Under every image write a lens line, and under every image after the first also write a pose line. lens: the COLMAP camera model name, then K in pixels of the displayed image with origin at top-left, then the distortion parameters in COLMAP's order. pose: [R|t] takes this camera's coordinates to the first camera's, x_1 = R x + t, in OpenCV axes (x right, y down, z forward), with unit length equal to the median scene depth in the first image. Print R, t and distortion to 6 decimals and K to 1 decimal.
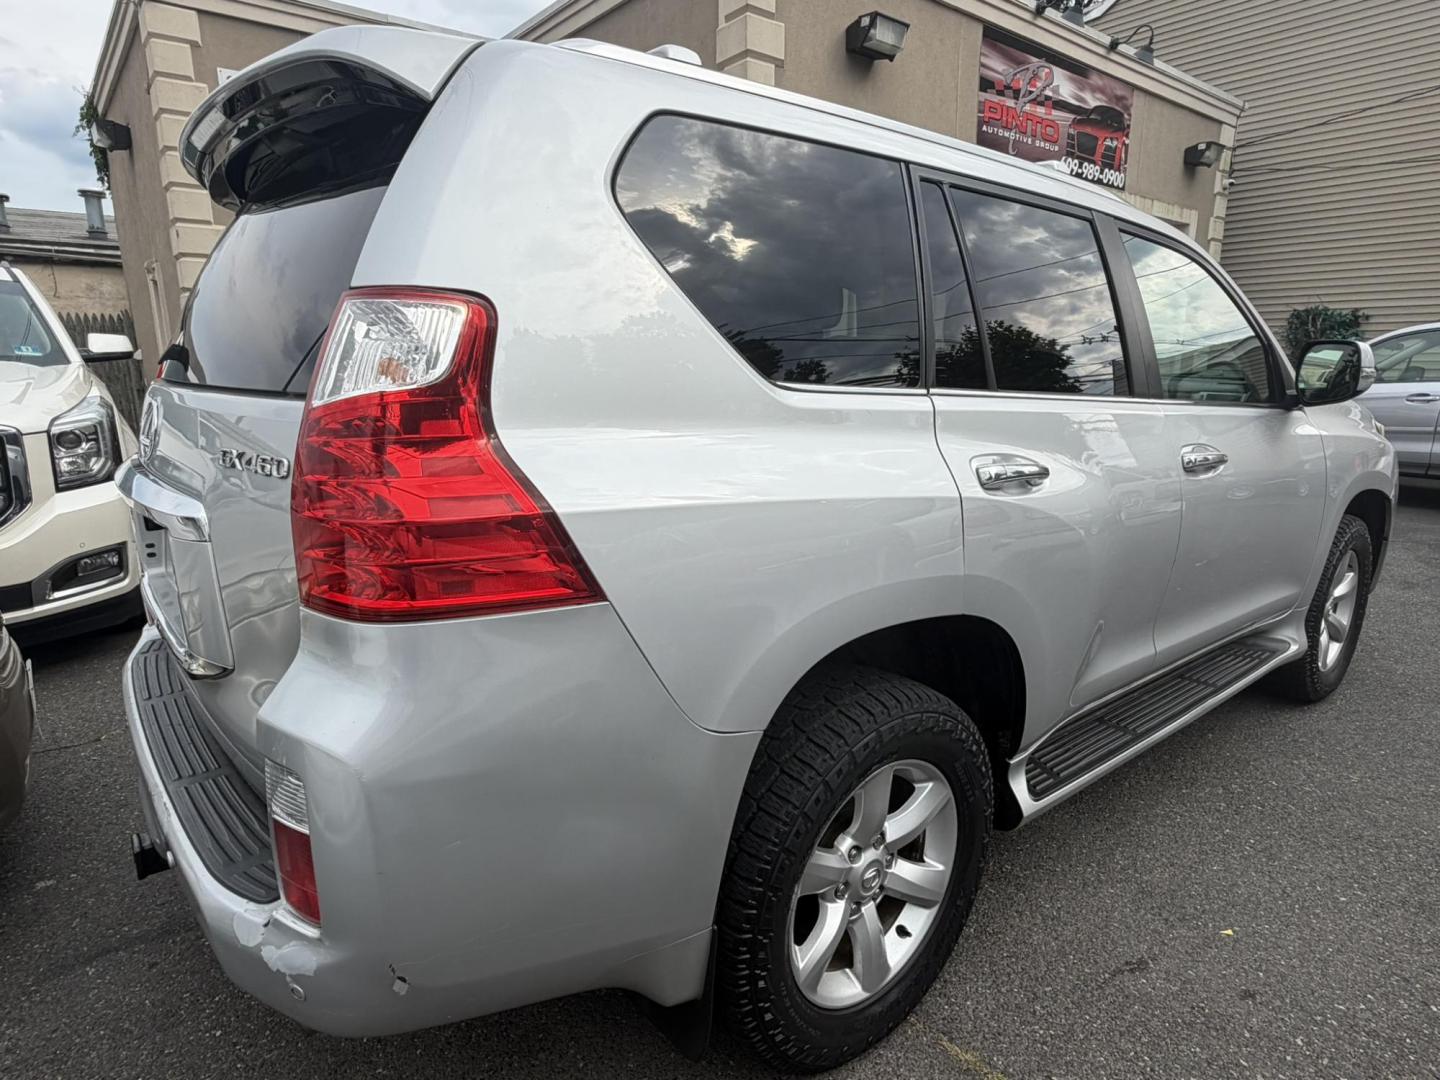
lens RADIAL K [[834.7, 0, 703.4], [0, 834.7, 542.5], [0, 0, 1]] dist [0.003018, -0.001529]
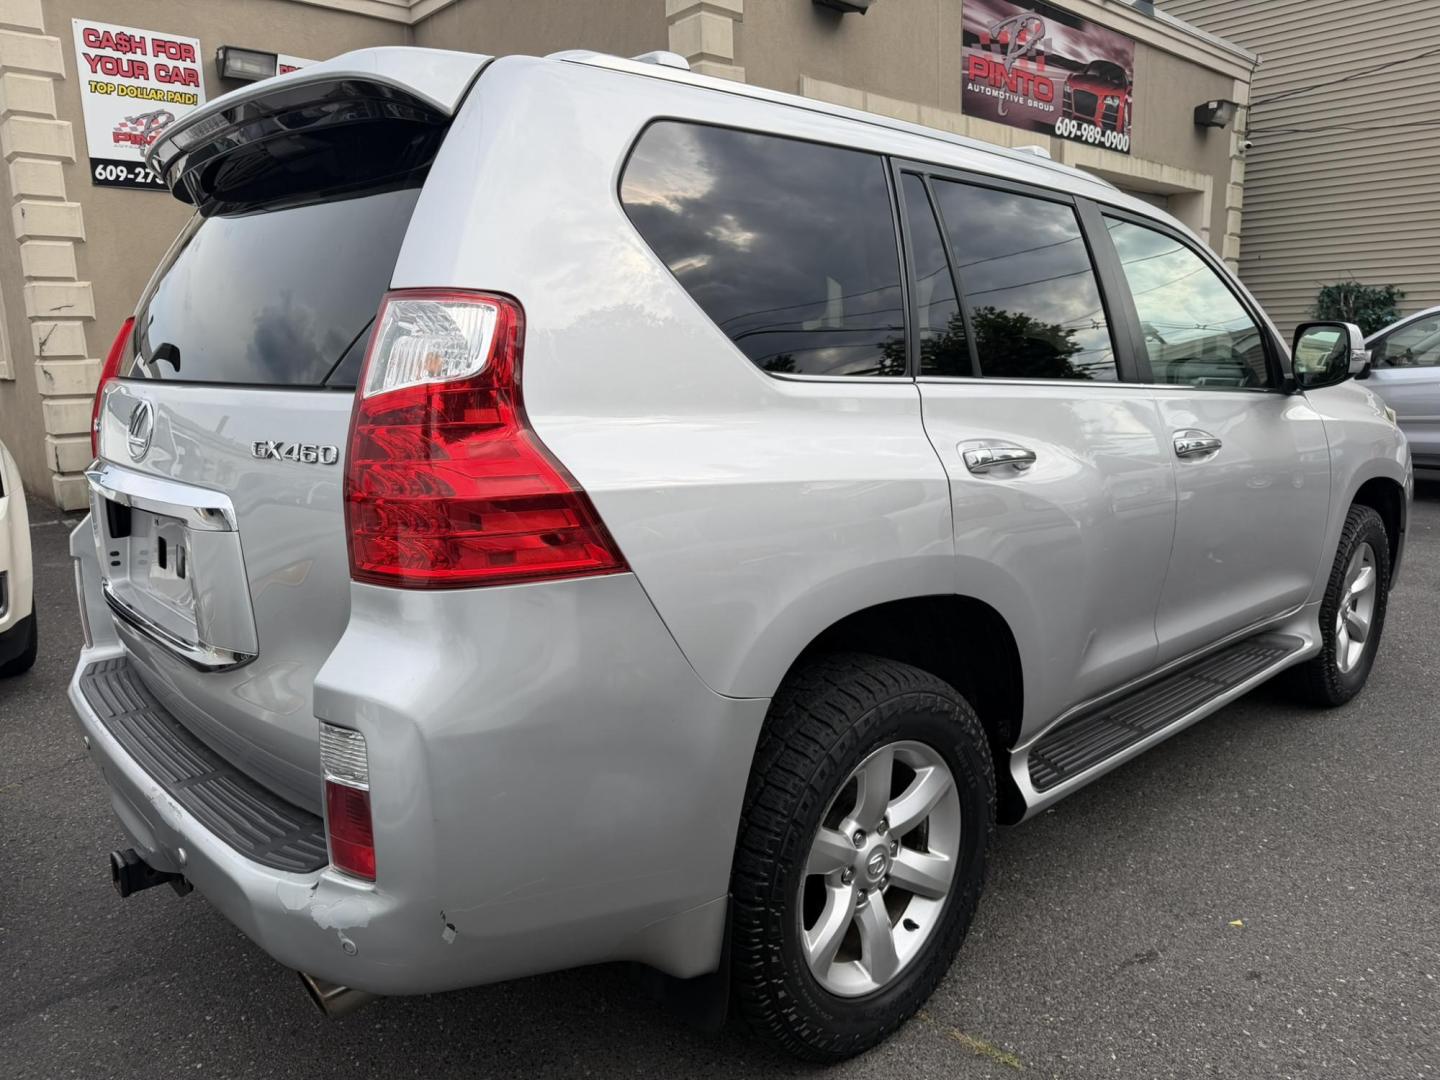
lens RADIAL K [[1028.4, 0, 715.1], [0, 1028.4, 534.1], [0, 0, 1]] dist [0.010238, -0.021341]
pose [[0.997700, -0.025945, 0.062629, -0.043039], [0.028477, 0.998799, -0.039871, 0.038369], [-0.061520, 0.041563, 0.997240, -0.169532]]
